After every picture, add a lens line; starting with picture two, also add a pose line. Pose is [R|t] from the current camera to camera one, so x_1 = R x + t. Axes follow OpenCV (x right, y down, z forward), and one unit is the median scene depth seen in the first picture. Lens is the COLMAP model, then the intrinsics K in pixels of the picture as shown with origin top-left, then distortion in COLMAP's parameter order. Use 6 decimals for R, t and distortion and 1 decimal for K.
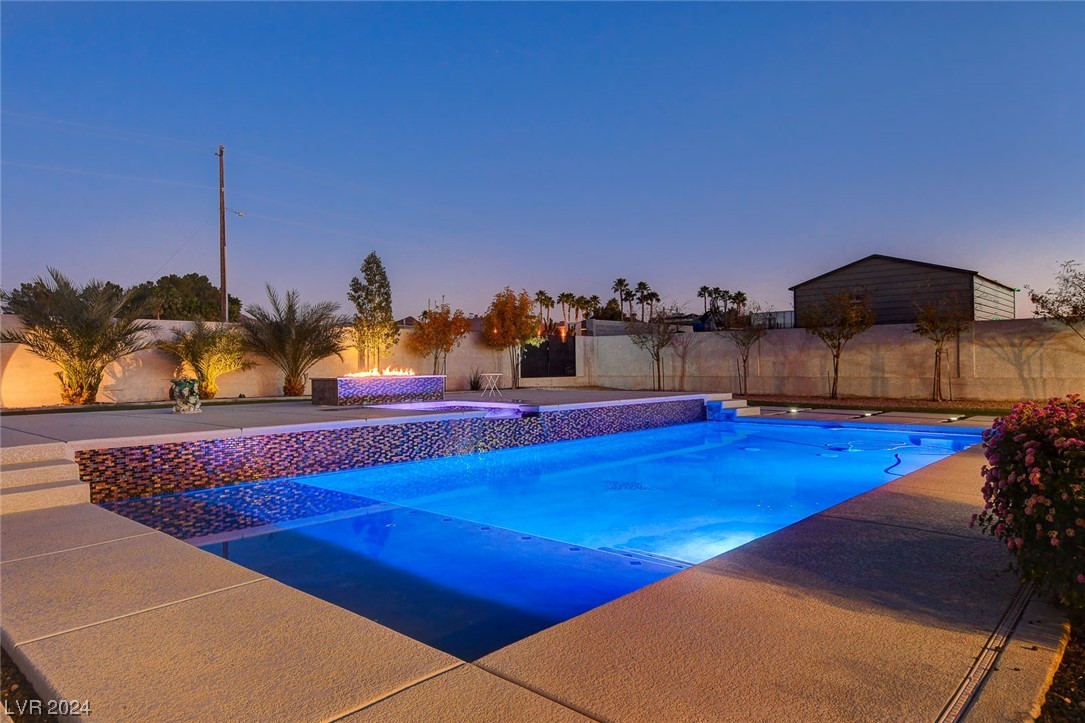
lens RADIAL K [[697.1, 0, 543.8], [0, 697.1, 360.8], [0, 0, 1]] dist [0.004313, -0.000303]
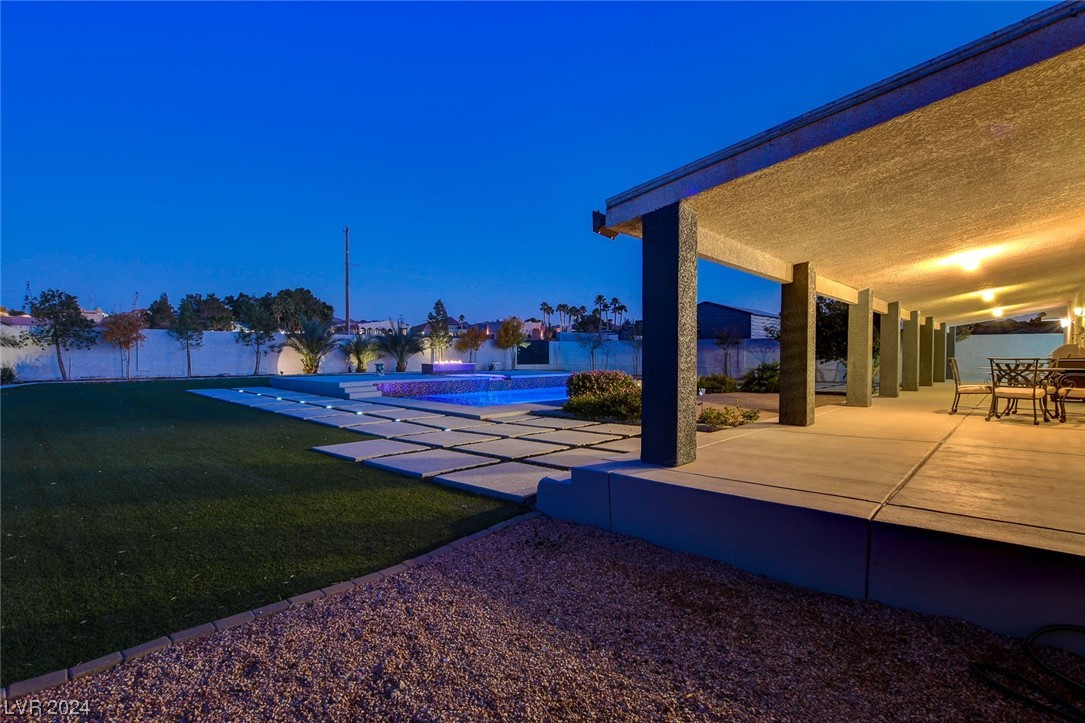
lens RADIAL K [[528.3, 0, 544.6], [0, 528.3, 360.1], [0, 0, 1]] dist [-0.005550, -0.000160]
pose [[0.999847, 0.013910, -0.010594, 0.064994], [-0.013733, 0.999767, 0.016635, -0.013223], [0.010822, -0.016487, 0.999806, -0.456345]]
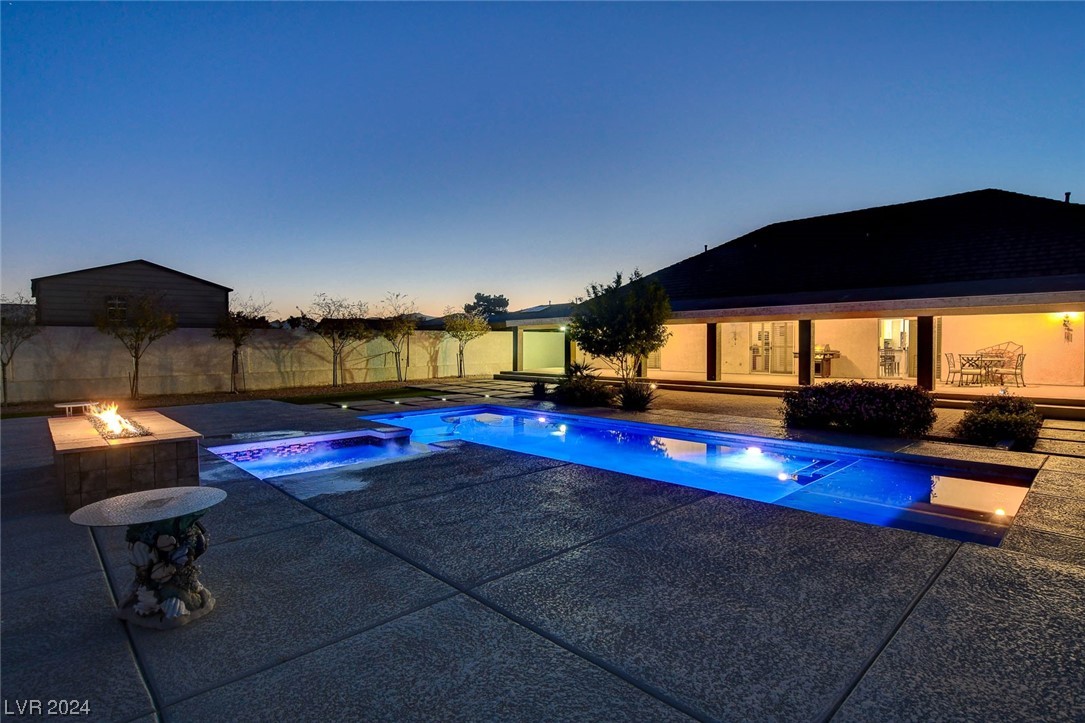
lens RADIAL K [[556.4, 0, 541.2], [0, 556.4, 360.5], [0, 0, 1]] dist [-0.024459, 0.000266]
pose [[0.073875, -0.021211, 0.997042, -0.335324], [0.000178, 0.999774, 0.021256, -0.018811], [-0.997267, -0.001393, 0.073863, 0.361610]]
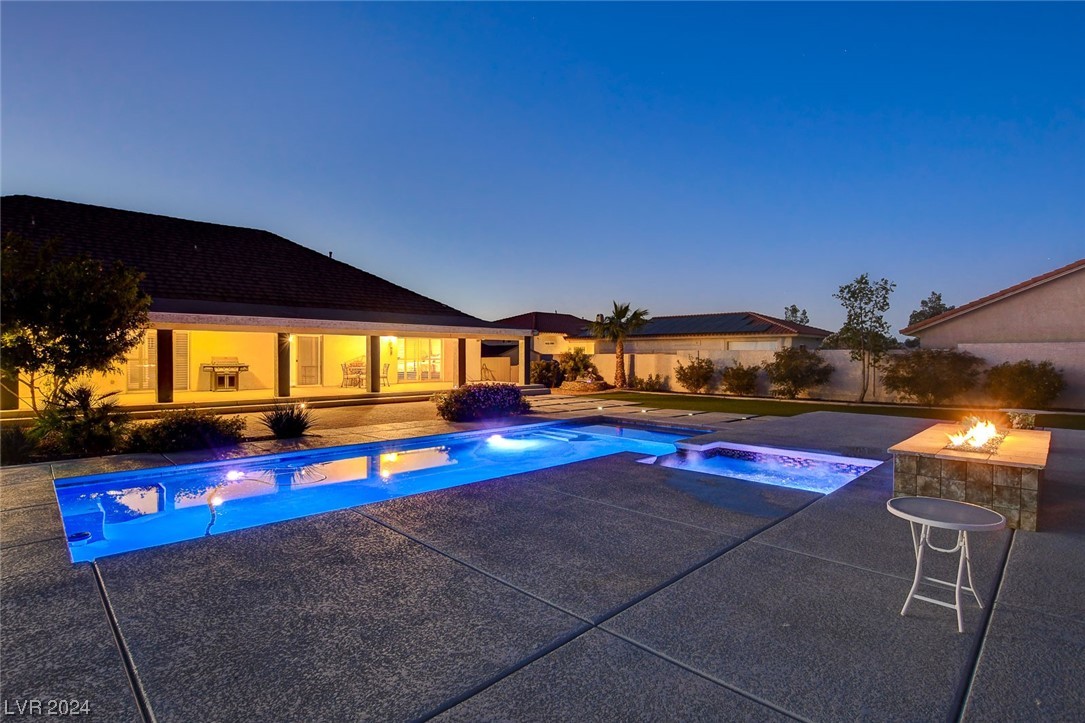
lens RADIAL K [[540.2, 0, 530.4], [0, 540.2, 360.6], [0, 0, 1]] dist [0.000714, 0.000154]
pose [[-0.997039, 0.005268, 0.076722, 0.024762], [0.005438, 0.999983, 0.002013, -0.019331], [-0.076710, 0.002424, -0.997050, 0.761306]]
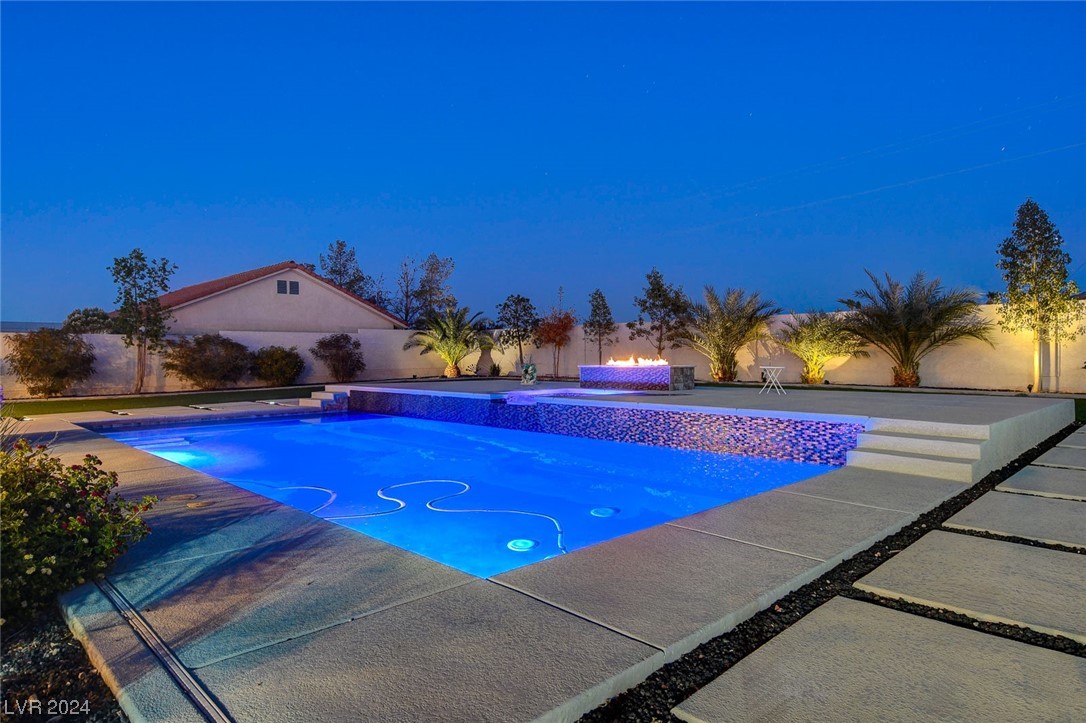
lens RADIAL K [[682.8, 0, 544.9], [0, 682.8, 359.4], [0, 0, 1]] dist [-0.014430, 0.002828]
pose [[-0.075374, 0.014639, -0.997048, 0.474572], [0.012802, 0.999824, 0.013712, -0.002525], [0.997073, -0.011731, -0.075548, 0.507357]]
